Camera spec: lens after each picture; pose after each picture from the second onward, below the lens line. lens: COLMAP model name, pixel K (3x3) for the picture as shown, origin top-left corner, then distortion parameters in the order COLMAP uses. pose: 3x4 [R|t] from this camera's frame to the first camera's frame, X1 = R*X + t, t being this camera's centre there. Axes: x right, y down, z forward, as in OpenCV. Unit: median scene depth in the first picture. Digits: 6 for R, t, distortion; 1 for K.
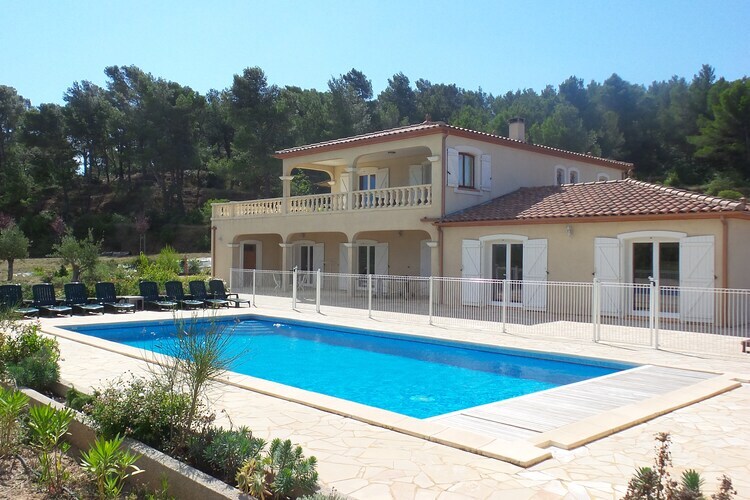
lens RADIAL K [[674.4, 0, 376.8], [0, 674.4, 253.3], [0, 0, 1]] dist [0.012181, -0.000886]
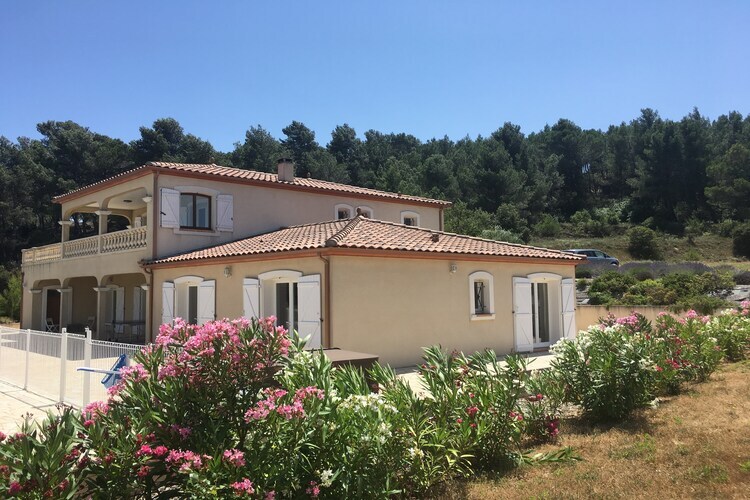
lens RADIAL K [[617.2, 0, 373.5], [0, 617.2, 246.1], [0, 0, 1]] dist [0.067186, 0.000428]
pose [[0.999601, -0.019658, -0.020299, 0.315449], [0.018130, 0.997177, -0.072866, -0.001010], [0.021674, 0.072469, 0.997135, 0.083142]]
